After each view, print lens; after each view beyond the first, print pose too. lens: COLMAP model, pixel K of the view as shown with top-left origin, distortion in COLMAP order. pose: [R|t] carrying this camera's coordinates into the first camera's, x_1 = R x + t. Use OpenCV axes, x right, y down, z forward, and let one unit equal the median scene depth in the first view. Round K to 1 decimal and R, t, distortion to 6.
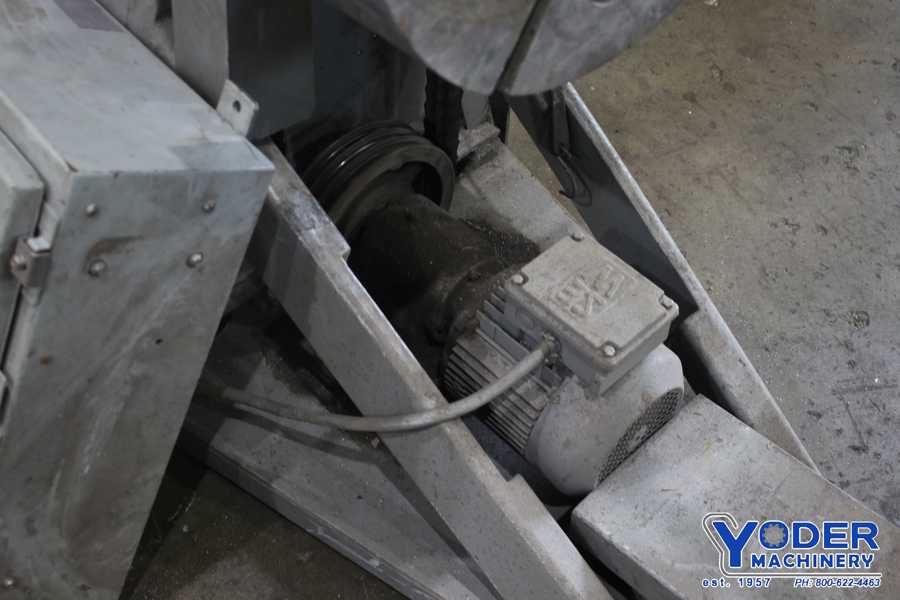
lens RADIAL K [[1107.1, 0, 449.3], [0, 1107.1, 301.2], [0, 0, 1]] dist [-0.035377, 0.000000]
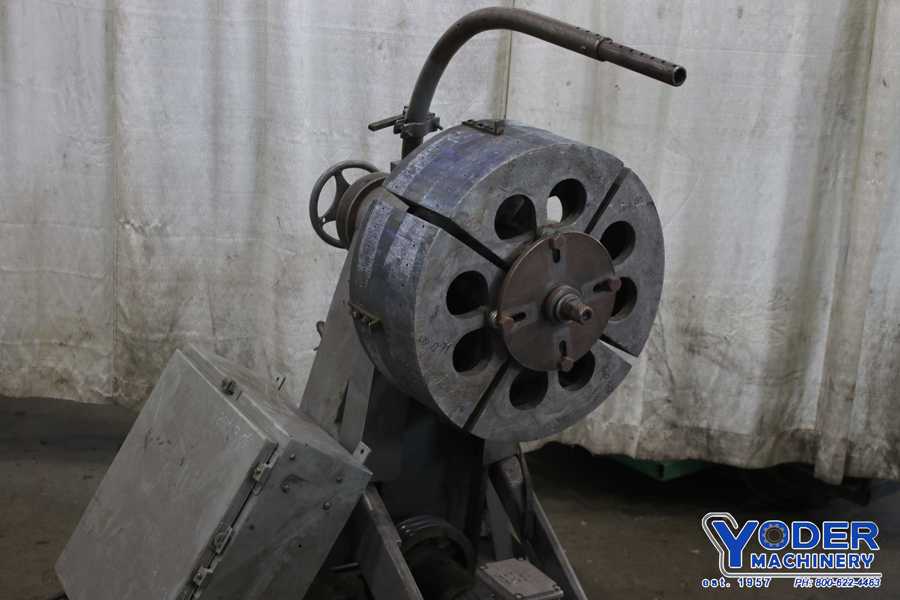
lens RADIAL K [[1380.3, 0, 450.2], [0, 1380.3, 299.9], [0, 0, 1]] dist [0.016218, 0.000000]
pose [[0.975121, 0.096940, -0.199351, 0.495474], [-0.196559, 0.793897, -0.575406, 1.128013], [0.102484, 0.600275, 0.793201, -1.335779]]
